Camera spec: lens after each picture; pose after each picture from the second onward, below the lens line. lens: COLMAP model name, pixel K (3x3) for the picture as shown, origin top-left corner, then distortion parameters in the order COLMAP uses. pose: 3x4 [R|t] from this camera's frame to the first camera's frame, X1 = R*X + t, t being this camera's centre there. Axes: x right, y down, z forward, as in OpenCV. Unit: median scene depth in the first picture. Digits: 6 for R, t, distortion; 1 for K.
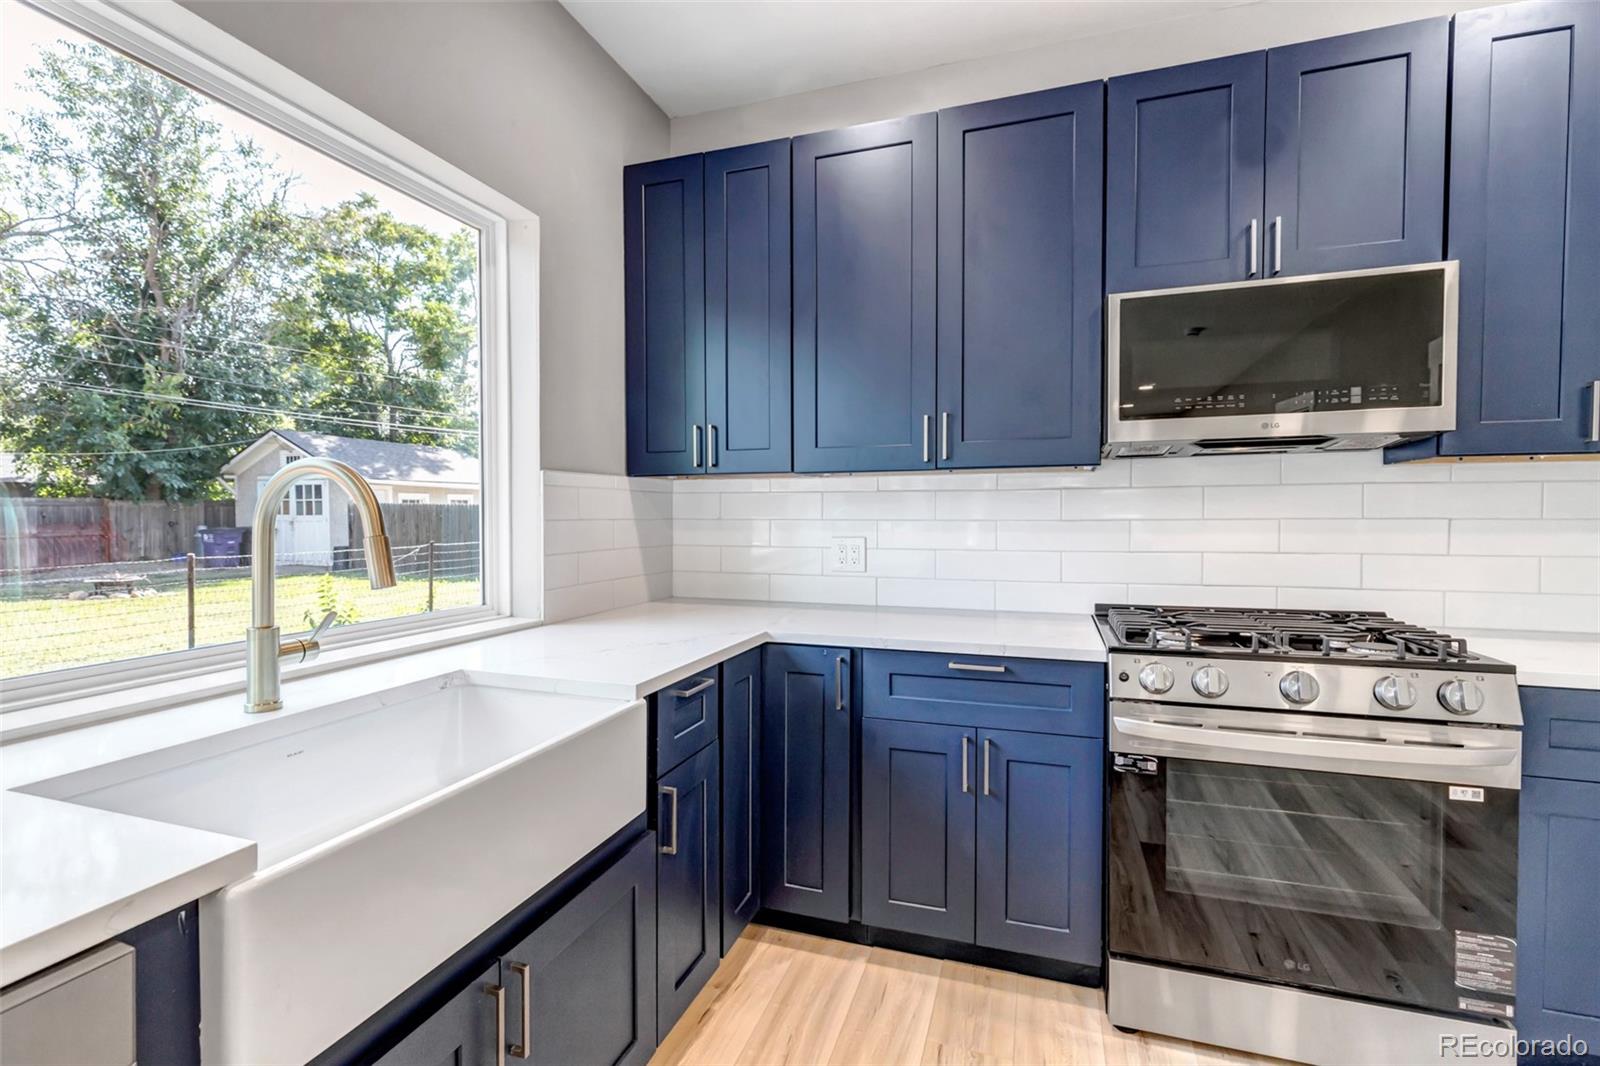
lens RADIAL K [[733.0, 0, 801.3], [0, 733.0, 537.4], [0, 0, 1]] dist [0.003815, -0.000286]
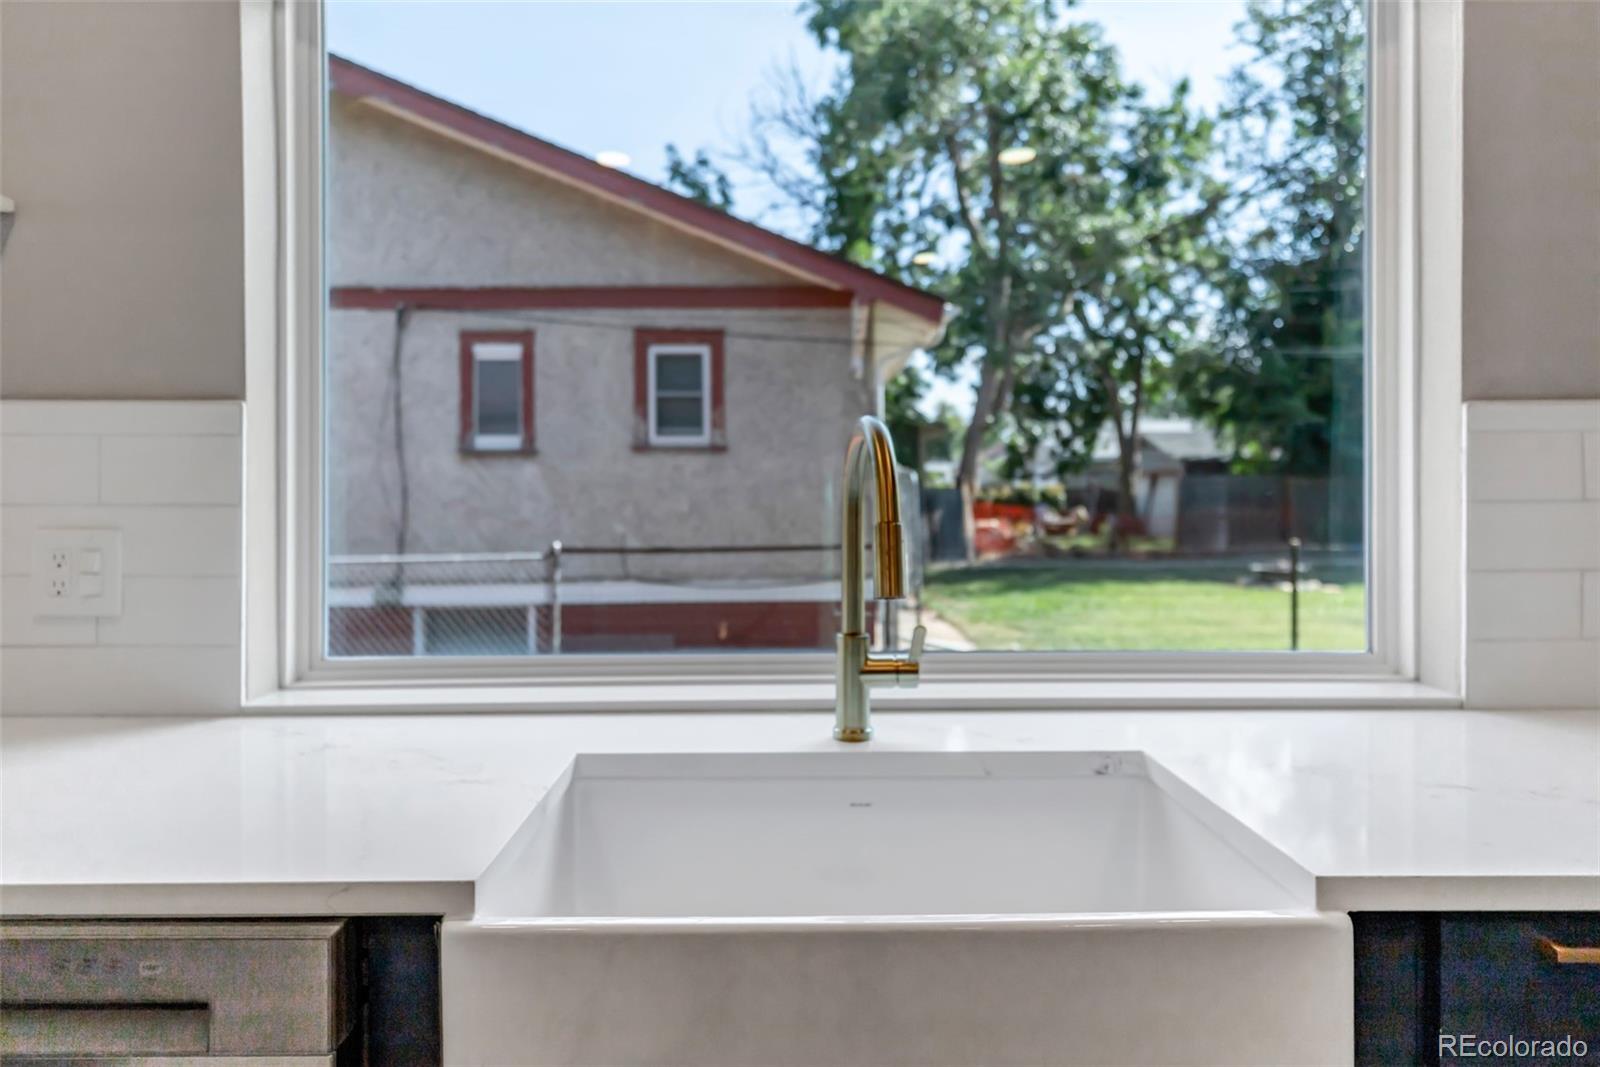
lens RADIAL K [[1019.7, 0, 771.3], [0, 1019.7, 513.6], [0, 0, 1]] dist [-0.009978, 0.000973]
pose [[0.311109, 0.015250, -0.950252, 0.165292], [-0.024574, 0.999666, 0.007998, -0.009018], [0.950056, 0.020864, 0.311380, 0.330304]]
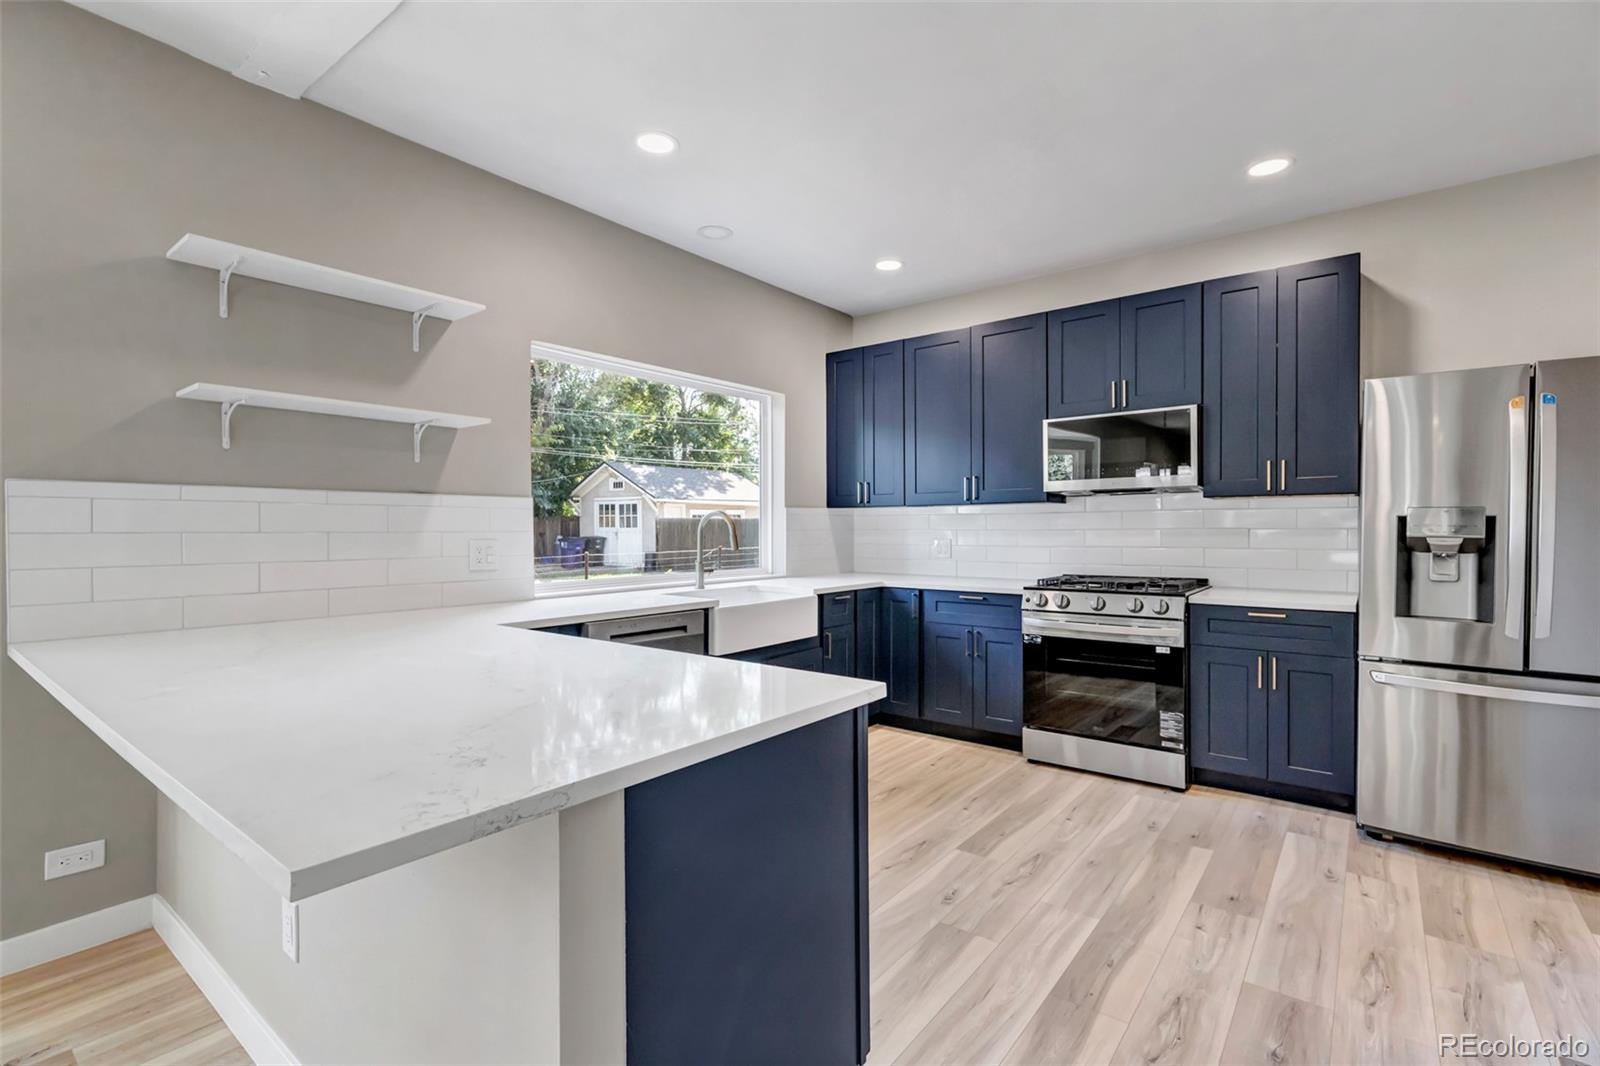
lens RADIAL K [[733.0, 0, 792.7], [0, 733.0, 539.3], [0, 0, 1]] dist [0.003815, -0.000286]
pose [[0.938697, 0.003233, -0.344728, 0.435341], [-0.007758, 0.999901, -0.011748, 0.030864], [0.344656, 0.013702, 0.938629, -1.083766]]
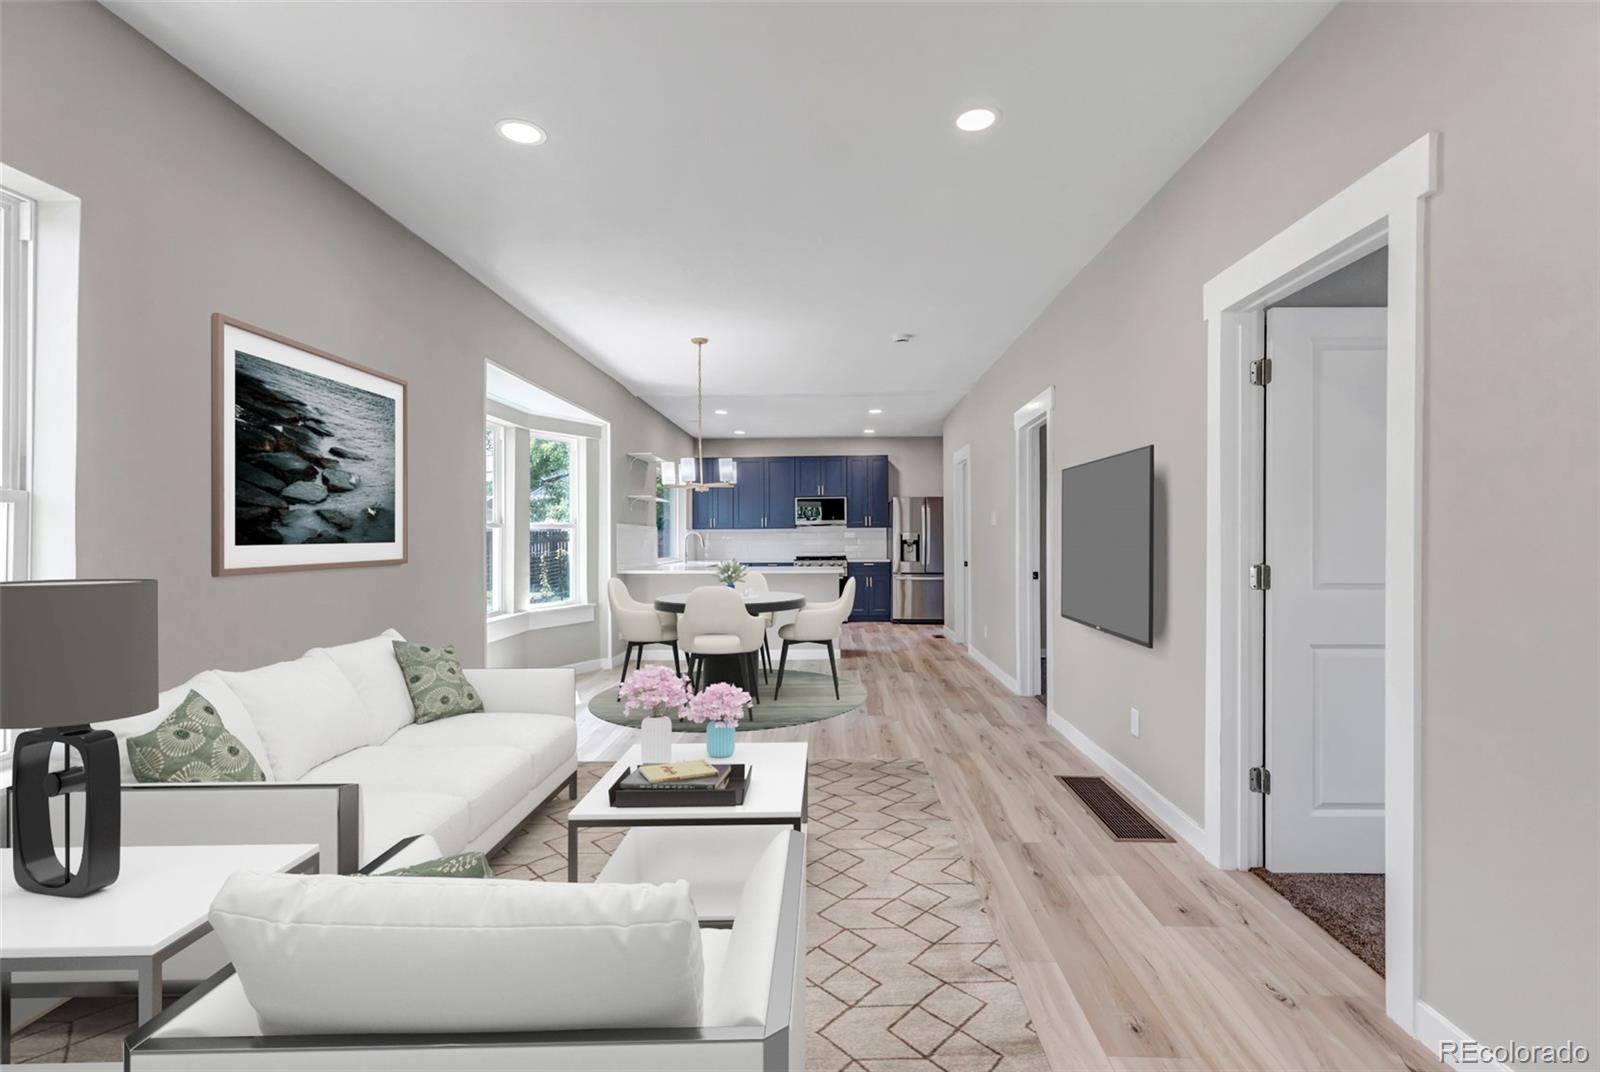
lens RADIAL K [[733.0, 0, 797.7], [0, 733.0, 535.9], [0, 0, 1]] dist [0.003815, -0.000286]
pose [[0.966425, -0.000105, 0.256948, -0.907037], [0.009550, 0.999324, -0.035511, 0.139802], [-0.256771, 0.036772, 0.965772, -4.000512]]
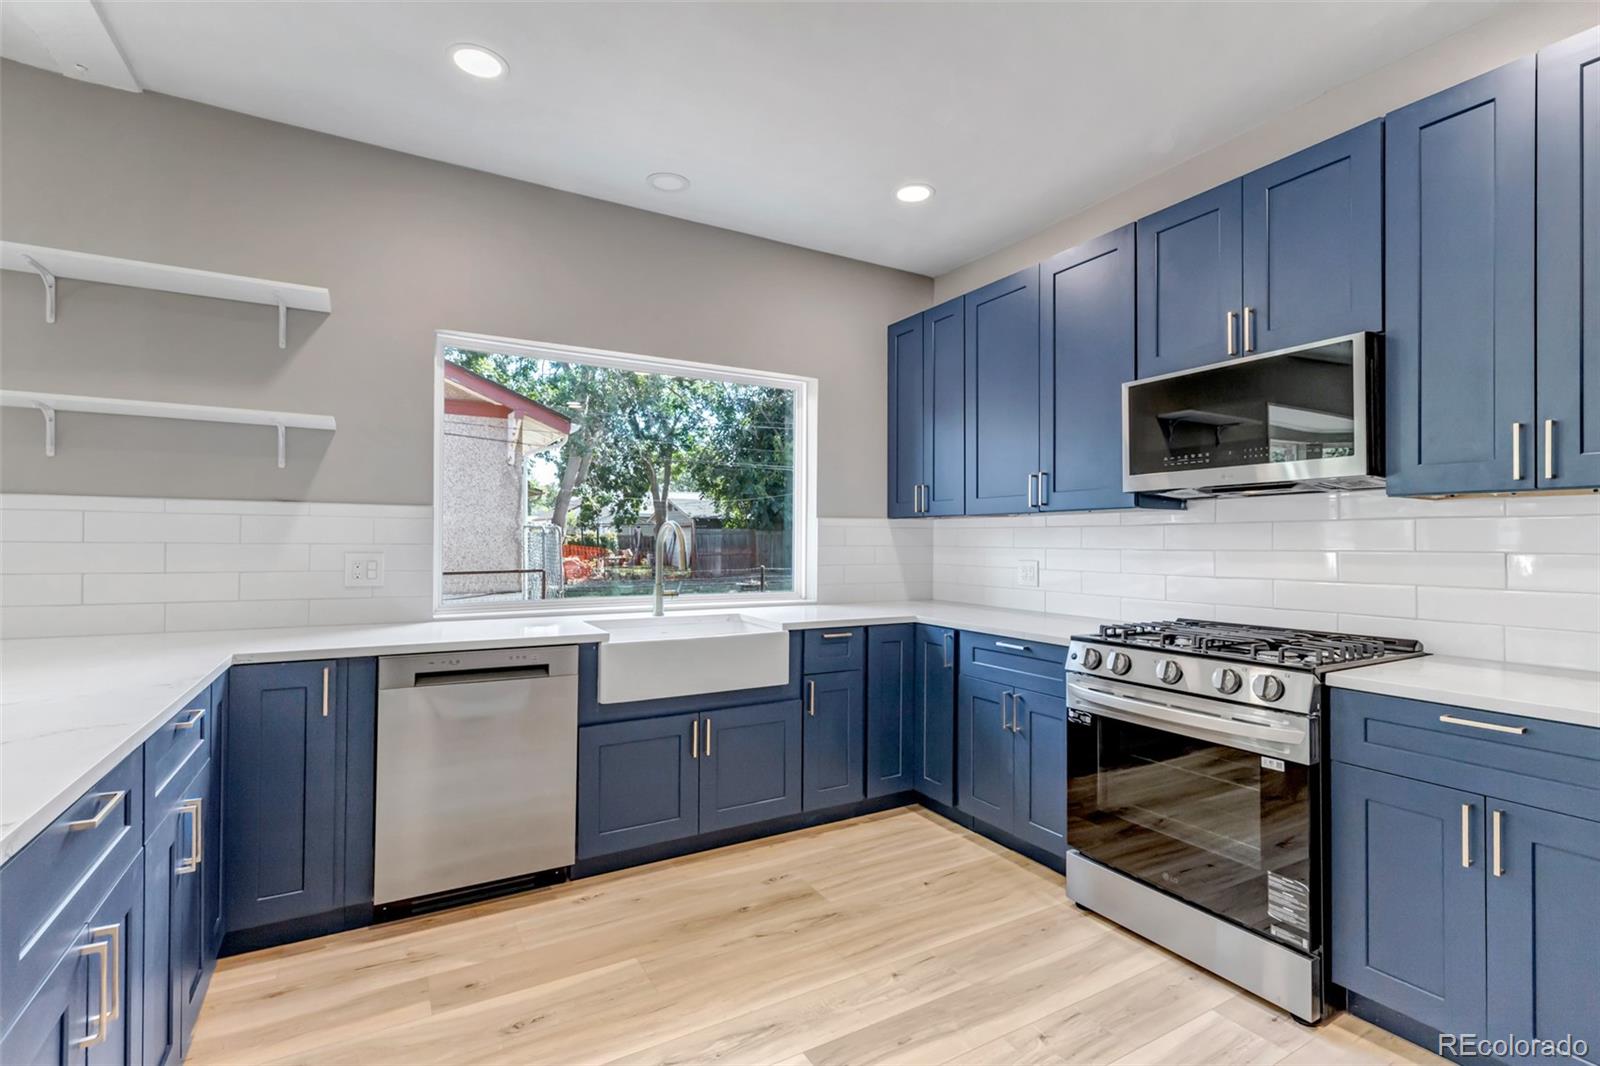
lens RADIAL K [[733.0, 0, 793.3], [0, 733.0, 538.7], [0, 0, 1]] dist [0.003815, -0.000286]
pose [[0.745870, 0.003306, -0.666083, 0.807431], [-0.026591, 0.999338, -0.024816, 0.005752], [0.665560, 0.036221, 0.745465, -0.380526]]
